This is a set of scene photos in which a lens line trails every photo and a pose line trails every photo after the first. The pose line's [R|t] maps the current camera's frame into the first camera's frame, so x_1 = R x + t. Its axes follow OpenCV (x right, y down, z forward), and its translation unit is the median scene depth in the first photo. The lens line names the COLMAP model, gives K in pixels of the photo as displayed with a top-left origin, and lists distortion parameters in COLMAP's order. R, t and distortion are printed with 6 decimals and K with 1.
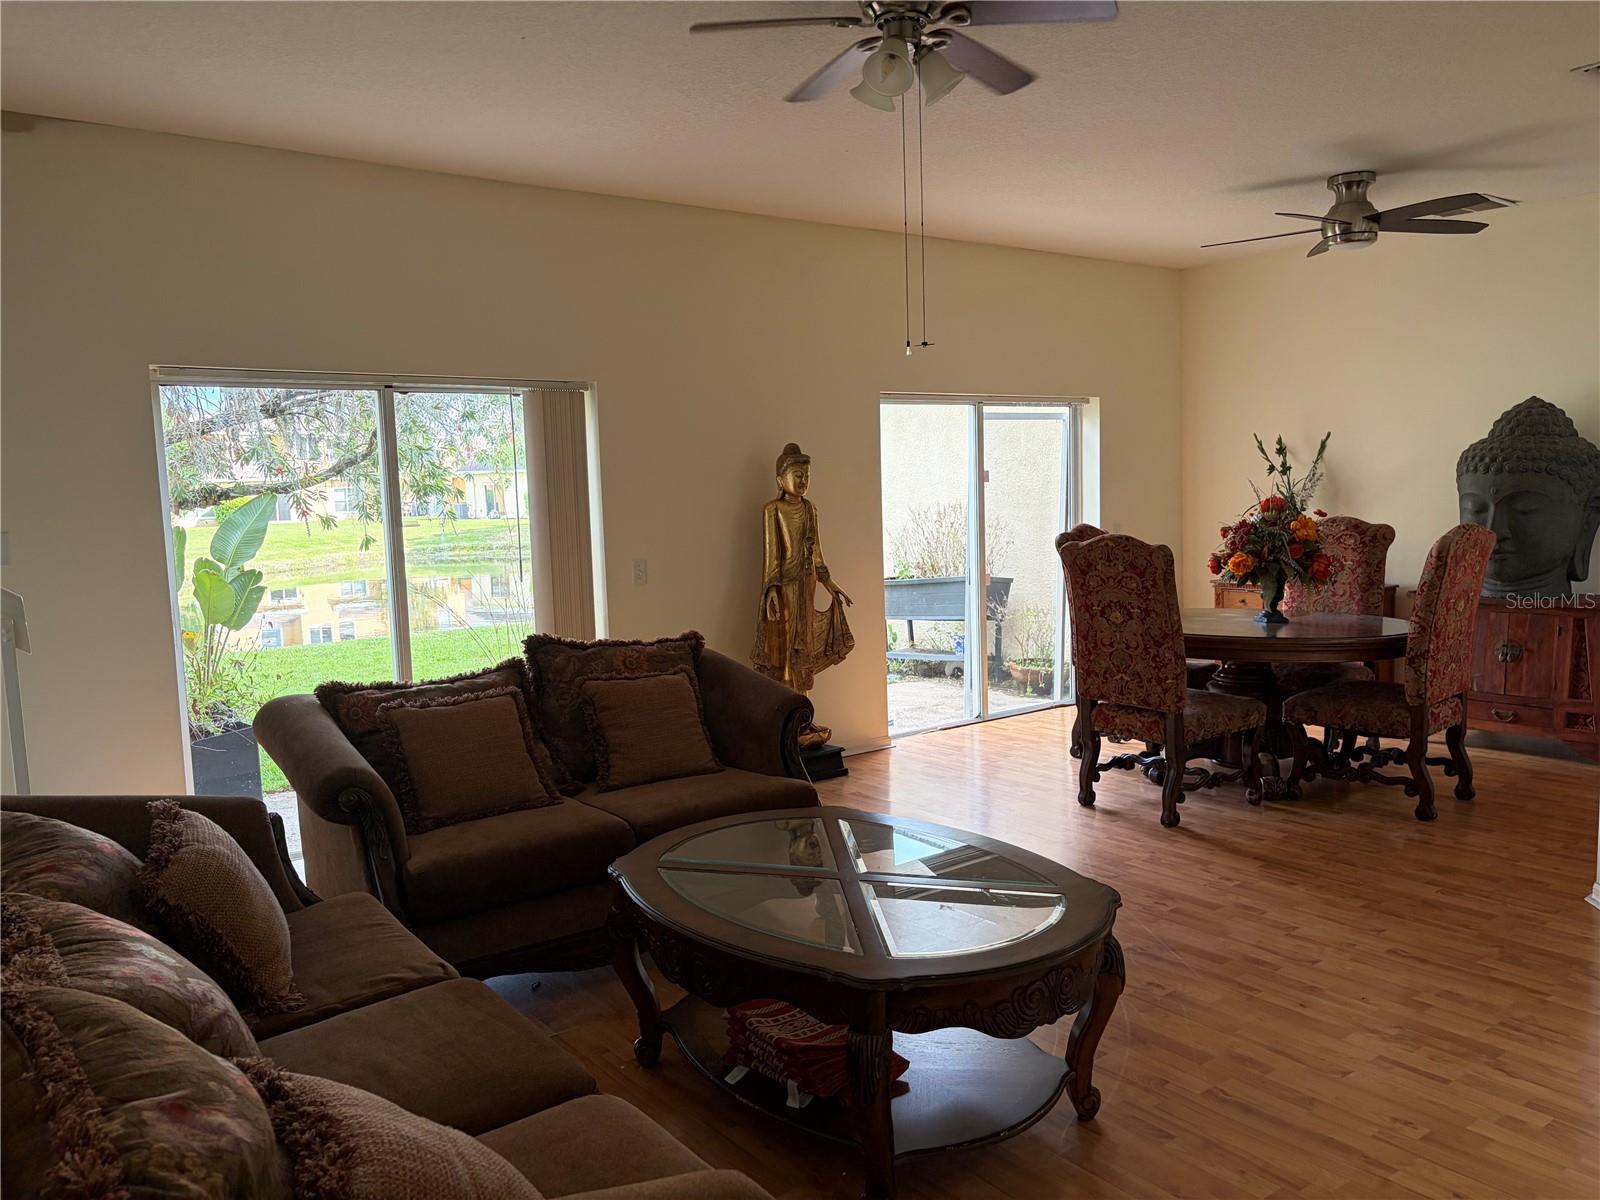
lens RADIAL K [[1217.0, 0, 800.0], [0, 1217.0, 600.0], [0, 0, 1]] dist [0.022960, 0.005077]
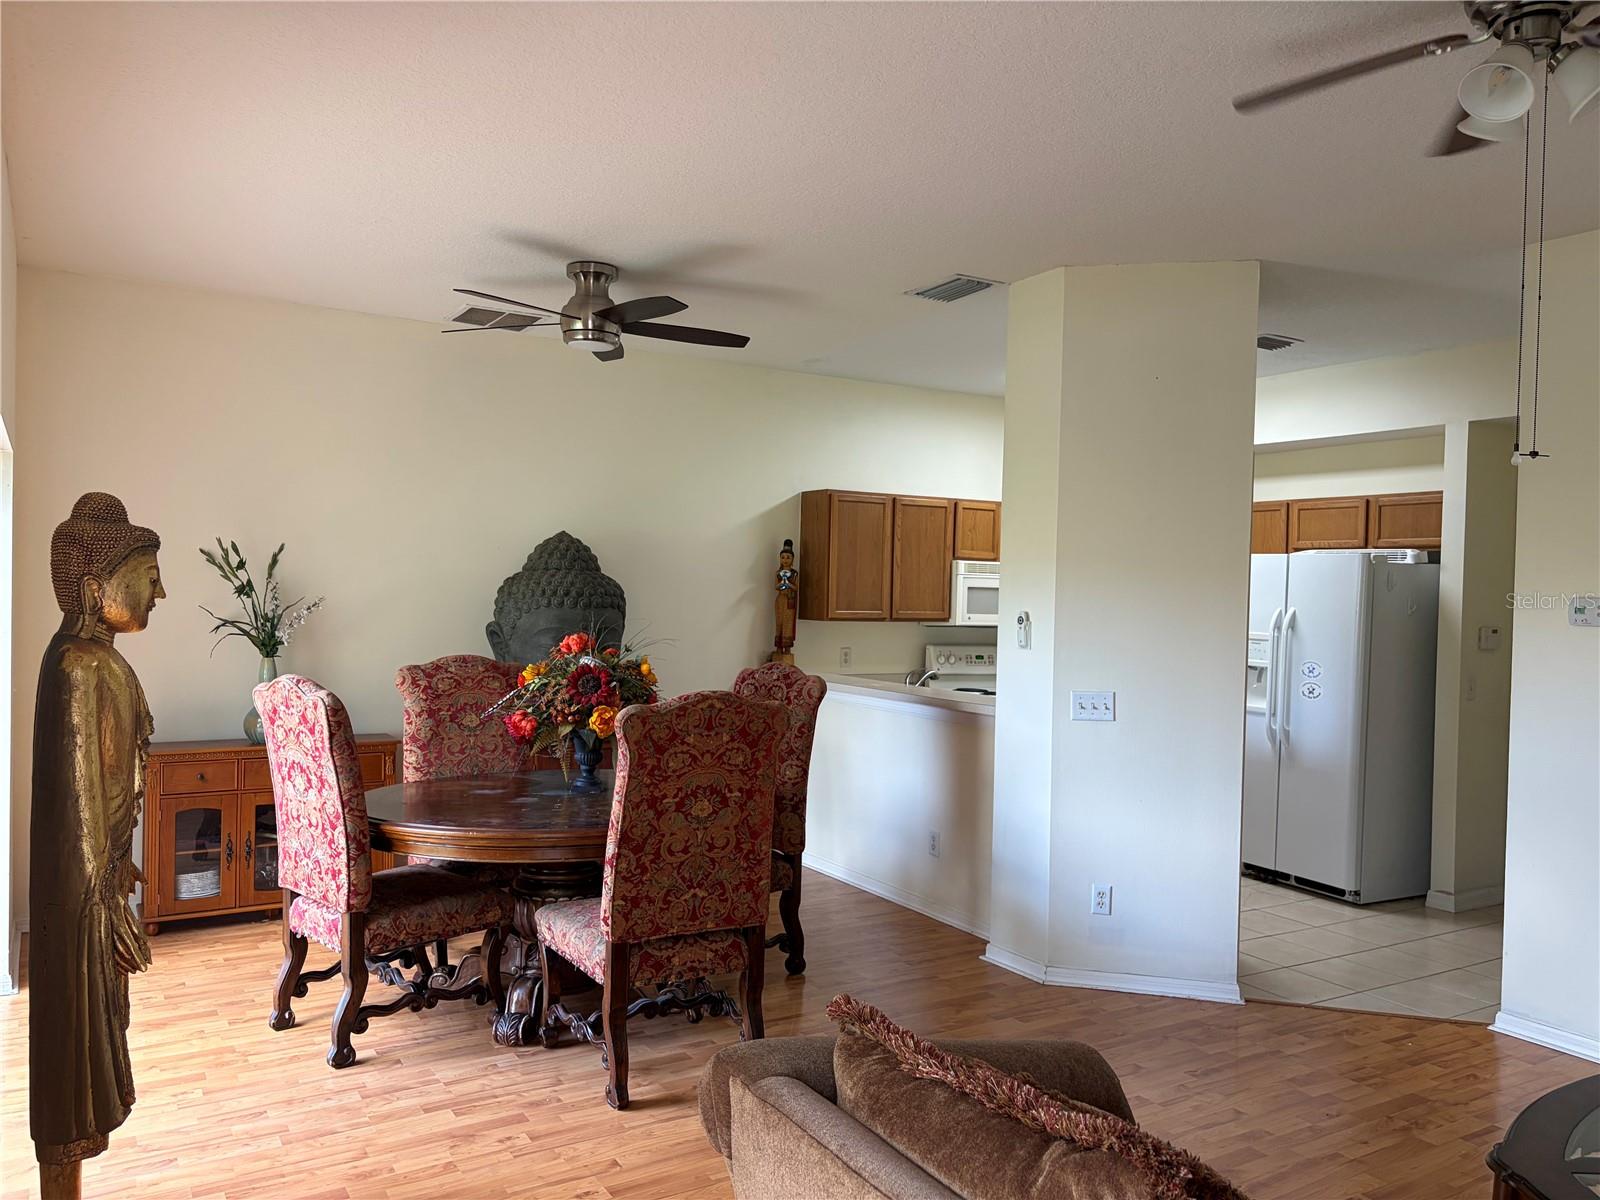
lens RADIAL K [[1217.0, 0, 800.0], [0, 1217.0, 600.0], [0, 0, 1]] dist [0.022960, 0.005077]
pose [[0.092961, 0.024726, 0.995363, -0.412141], [0.067999, 0.997200, -0.031122, -0.075604], [-0.993345, 0.070577, 0.091019, 0.824976]]
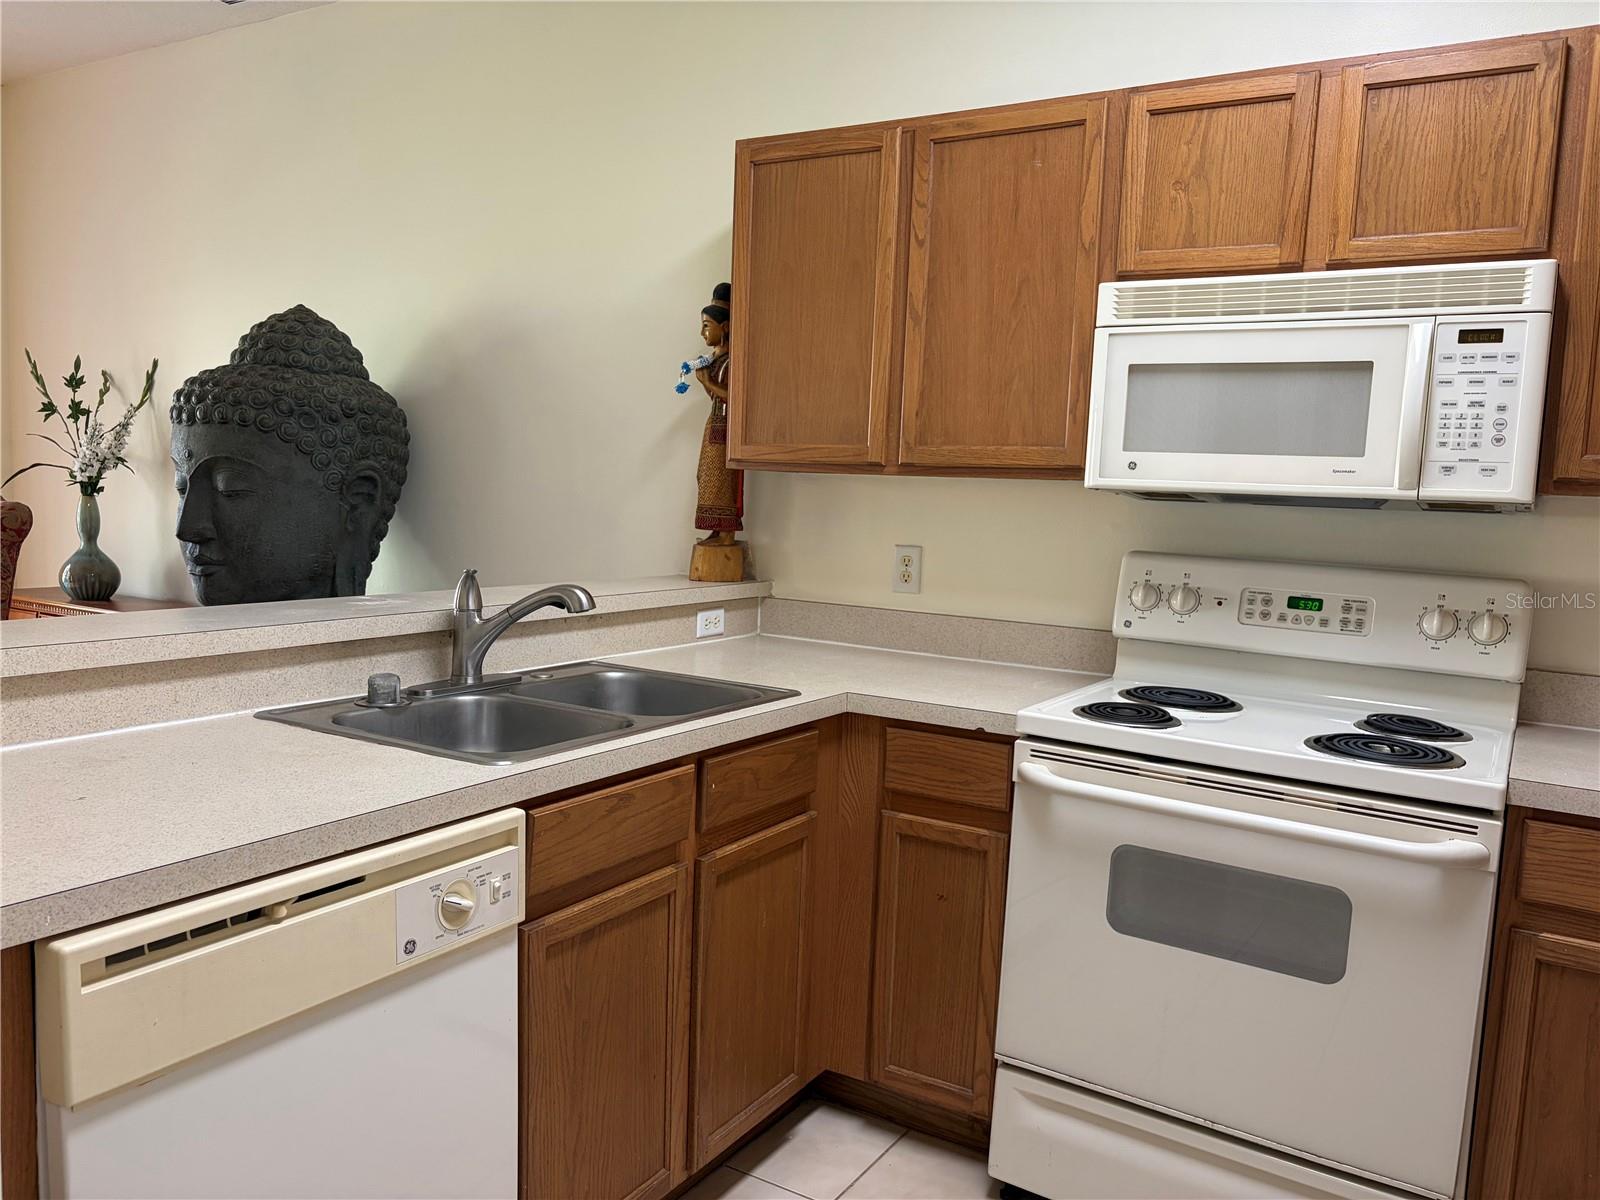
lens RADIAL K [[1217.0, 0, 800.0], [0, 1217.0, 600.0], [0, 0, 1]] dist [0.022960, 0.005077]
pose [[0.927665, 0.032584, 0.371990, 0.689438], [-0.033365, 0.999434, -0.004338, -0.032044], [-0.371920, -0.008387, 0.928227, 0.409156]]
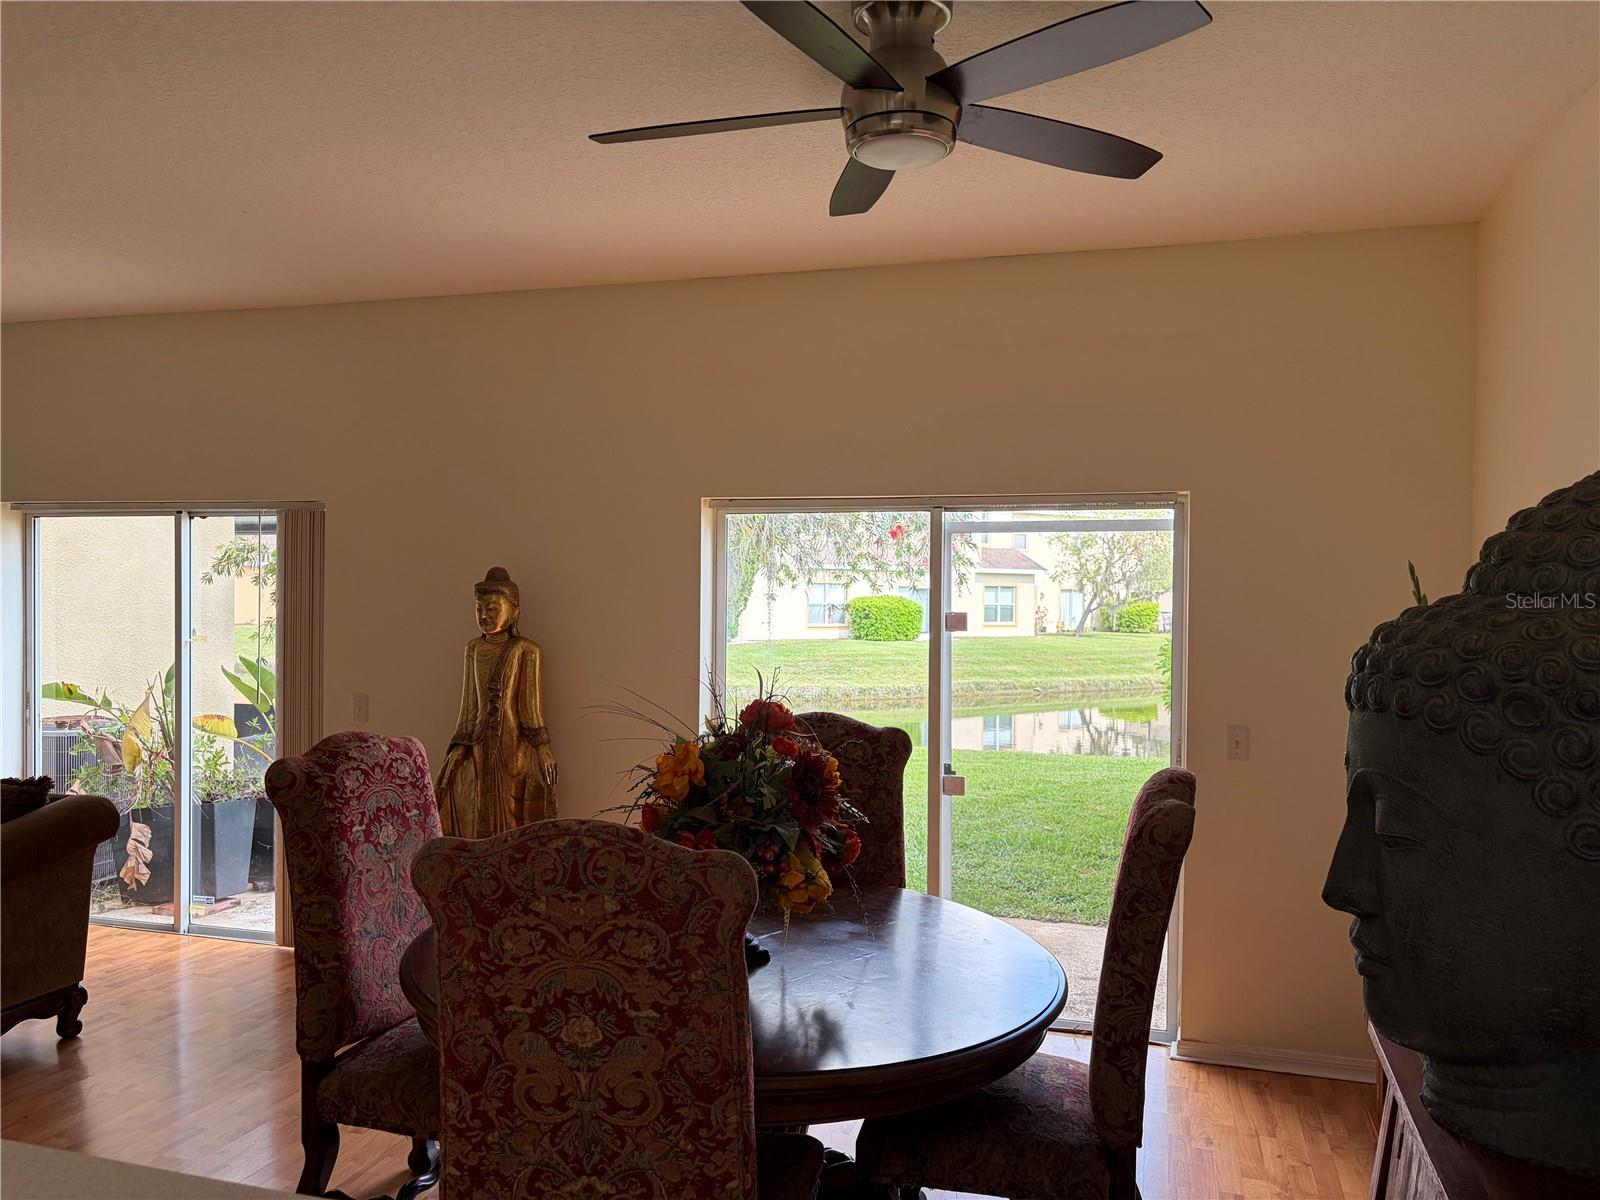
lens RADIAL K [[1217.0, 0, 800.0], [0, 1217.0, 600.0], [0, 0, 1]] dist [0.022960, 0.005077]
pose [[0.581471, 0.041561, -0.812505, 0.827302], [-0.106371, 0.994005, -0.025279, -0.119322], [0.806583, 0.101126, 0.582406, 0.763502]]
